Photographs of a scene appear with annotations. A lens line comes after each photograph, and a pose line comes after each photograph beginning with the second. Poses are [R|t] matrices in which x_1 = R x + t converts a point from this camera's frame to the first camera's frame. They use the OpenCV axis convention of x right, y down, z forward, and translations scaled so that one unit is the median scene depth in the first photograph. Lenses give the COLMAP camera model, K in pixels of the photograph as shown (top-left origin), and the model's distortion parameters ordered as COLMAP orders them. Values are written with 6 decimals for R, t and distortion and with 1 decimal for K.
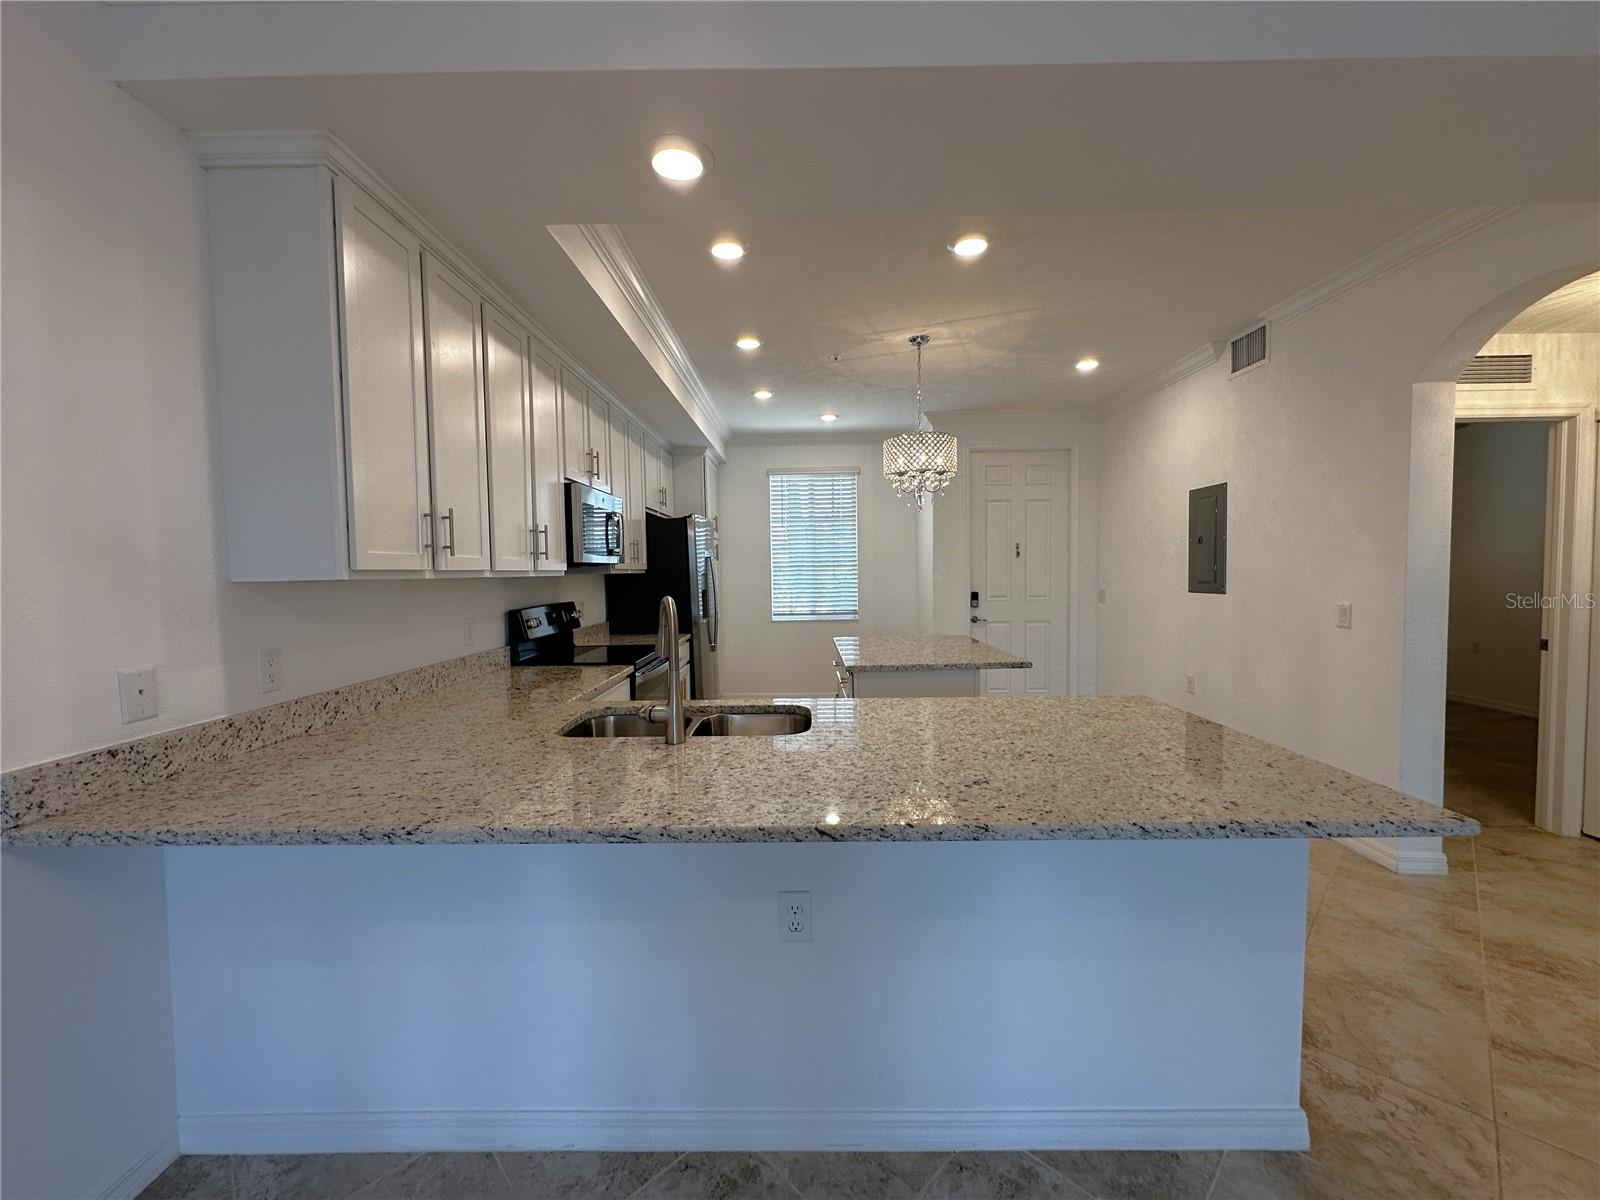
lens RADIAL K [[641.4, 0, 800.0], [0, 641.4, 600.0], [0, 0, 1]] dist [-0.002204, -0.000173]
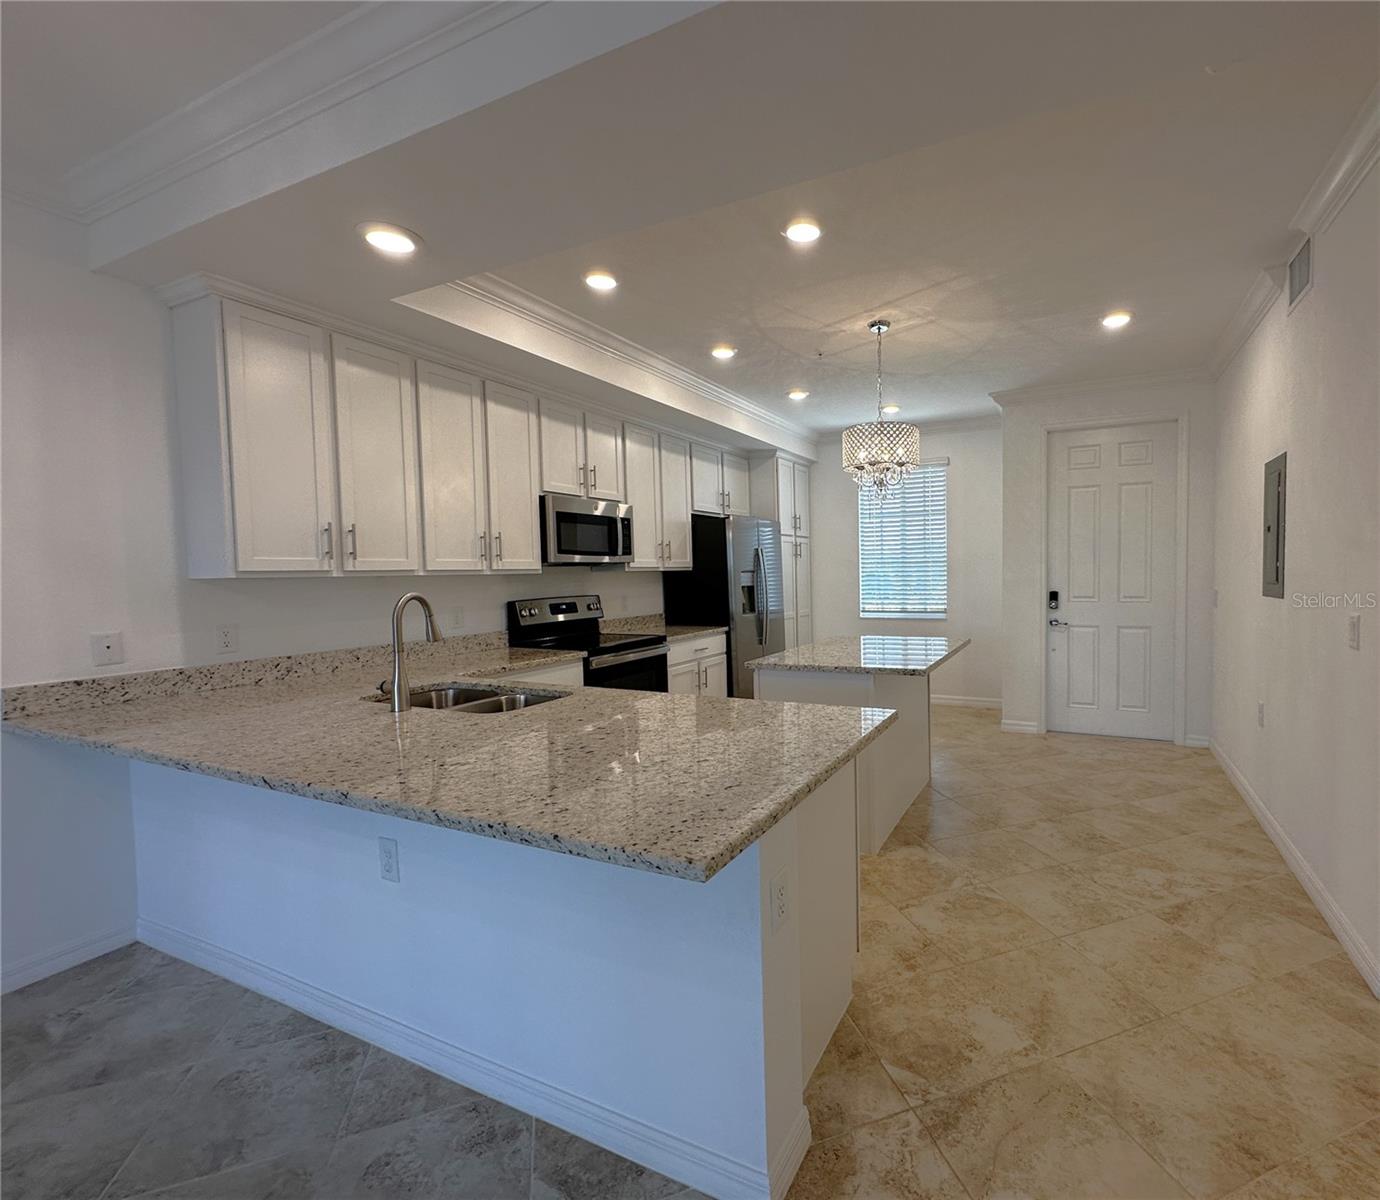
lens RADIAL K [[641.7, 0, 798.6], [0, 641.7, 601.7], [0, 0, 1]] dist [-0.001272, -0.000122]
pose [[0.918436, 0.019454, -0.395091, 0.552866], [-0.015341, 0.999790, 0.013568, -0.009118], [0.395272, -0.006400, 0.918542, 0.094295]]
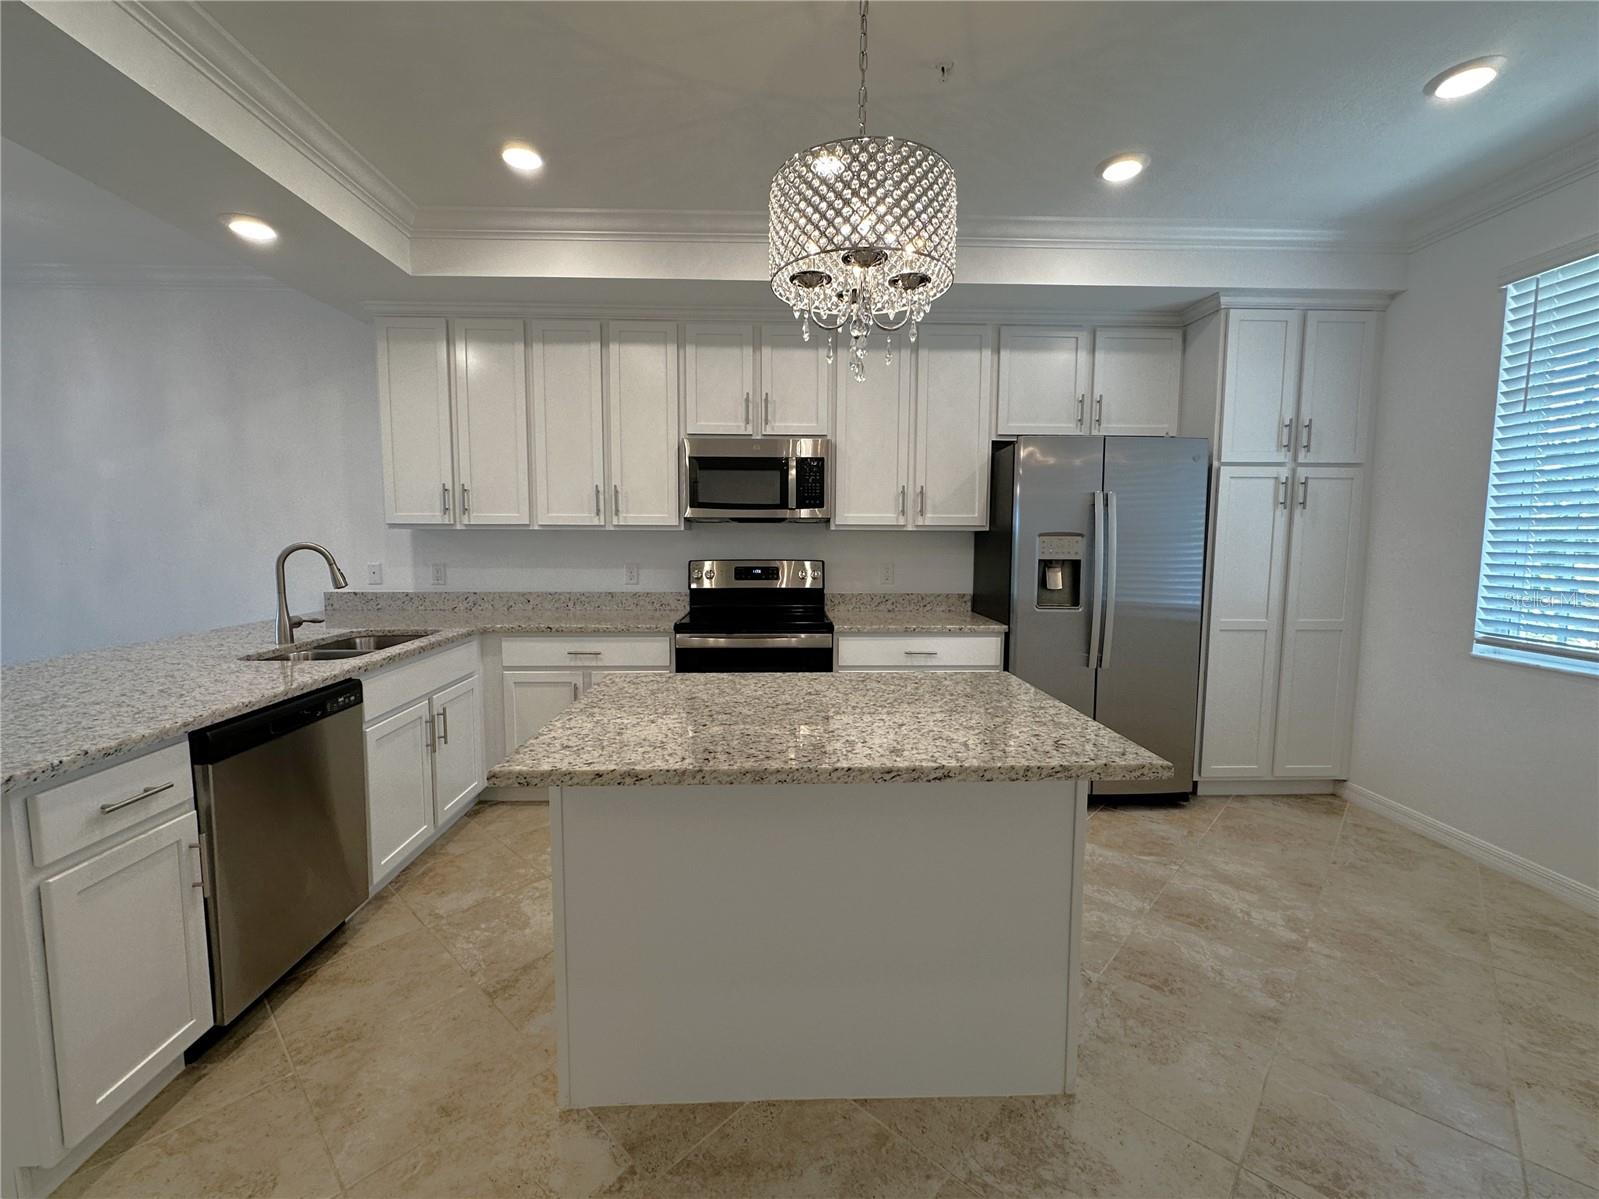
lens RADIAL K [[658.8, 0, 799.5], [0, 658.8, 599.5], [0, 0, 1]] dist [-0.006267, -0.000251]
pose [[0.043423, 0.105015, -0.993522, 0.725926], [-0.052579, 0.993322, 0.102696, -0.046858], [0.997672, 0.047779, 0.048654, 1.159889]]
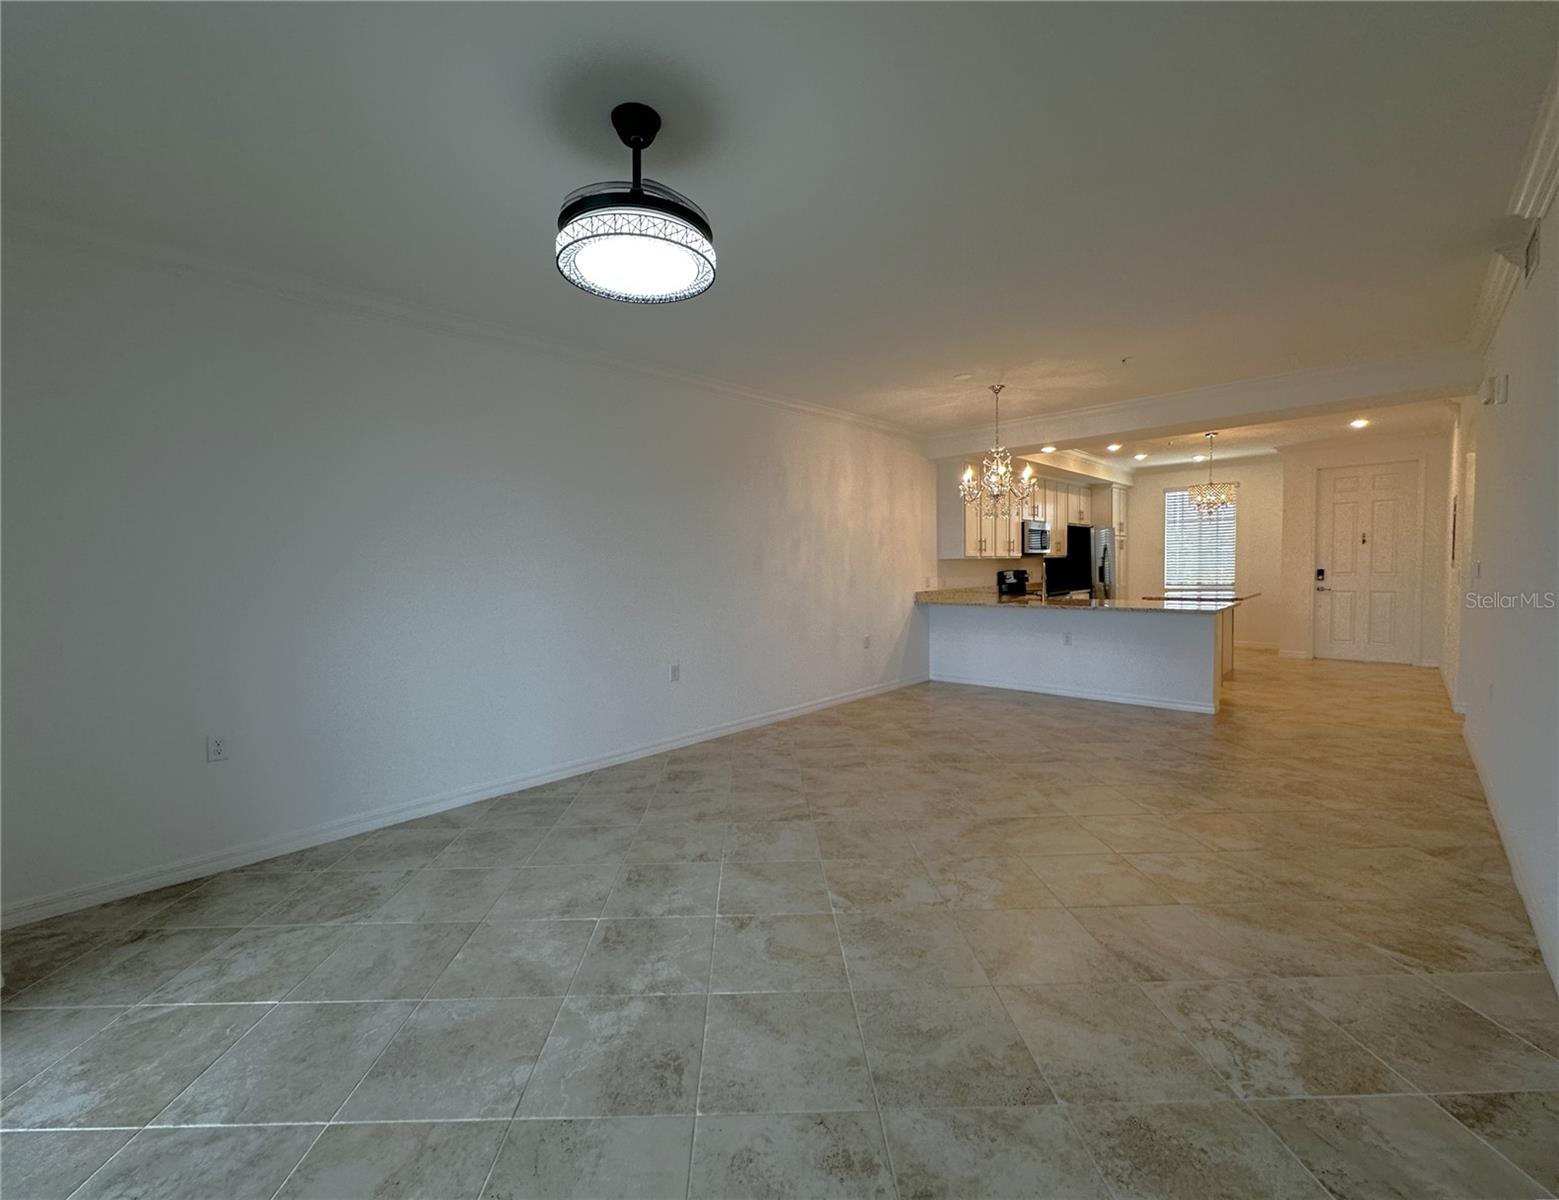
lens RADIAL K [[648.0, 0, 758.8], [0, 648.0, 596.2], [0, 0, 1]] dist [0.000345, 0.000069]
pose [[0.720150, 0.034180, -0.692976, 0.686833], [-0.024600, 0.999416, 0.023731, 0.078861], [0.693383, -0.000043, 0.720570, -1.609785]]
